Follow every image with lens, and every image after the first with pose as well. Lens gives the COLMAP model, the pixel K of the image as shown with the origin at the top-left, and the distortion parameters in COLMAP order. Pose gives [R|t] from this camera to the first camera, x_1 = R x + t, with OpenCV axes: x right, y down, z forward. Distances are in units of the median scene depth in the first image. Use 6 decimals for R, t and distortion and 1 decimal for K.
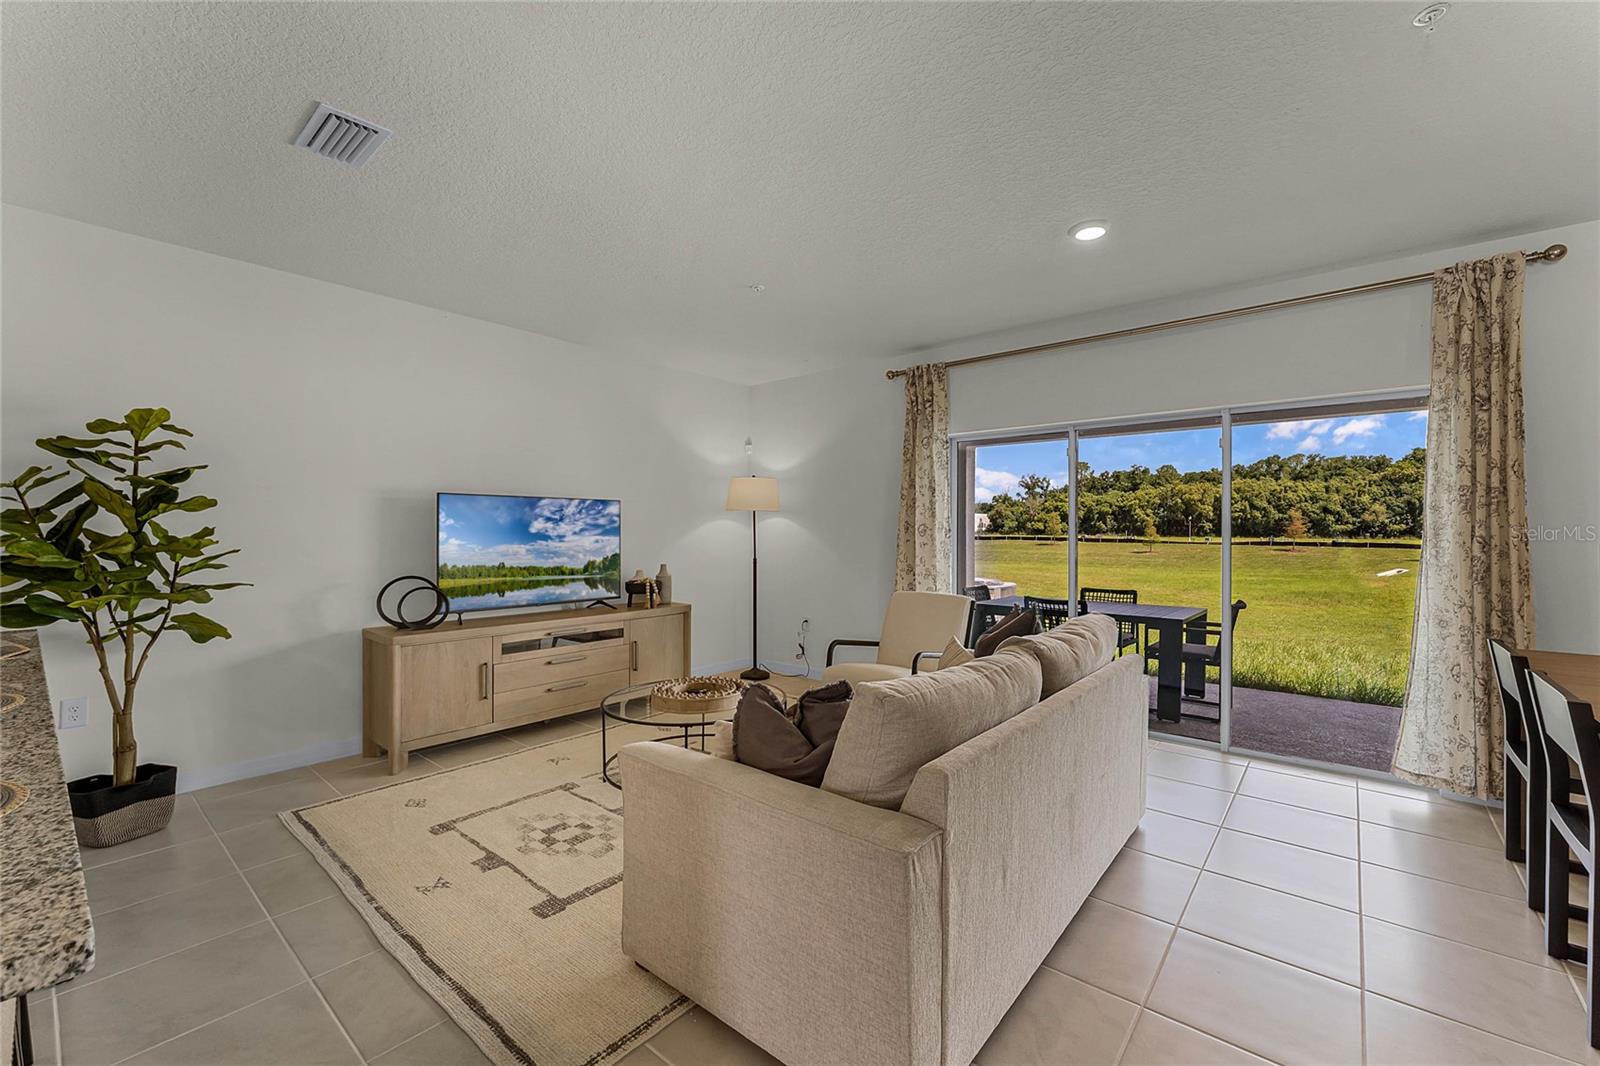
lens RADIAL K [[652.5, 0, 828.6], [0, 652.5, 525.7], [0, 0, 1]] dist [0.003527, 0.000501]
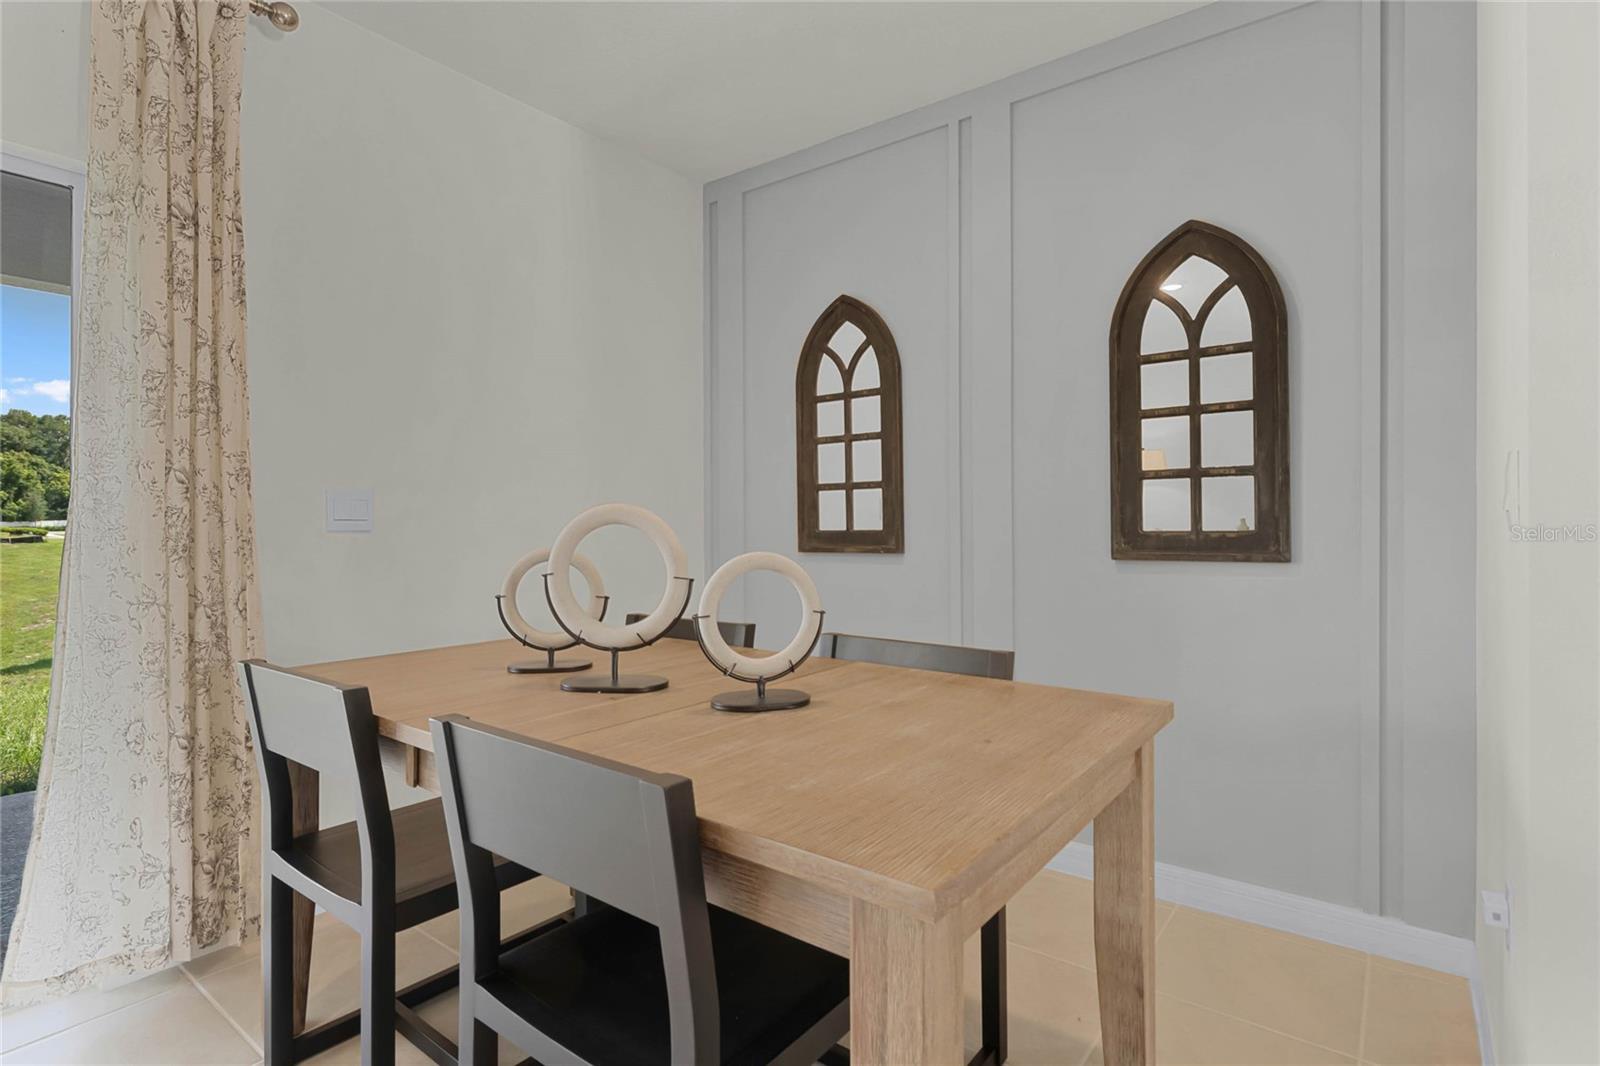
lens RADIAL K [[787.0, 0, 806.8], [0, 787.0, 527.2], [0, 0, 1]] dist [-0.001940, -0.000046]
pose [[-0.032844, 0.001062, 0.999460, 0.239780], [-0.000151, 0.999999, -0.001068, 0.045170], [-0.999460, -0.000186, -0.032844, 0.362977]]
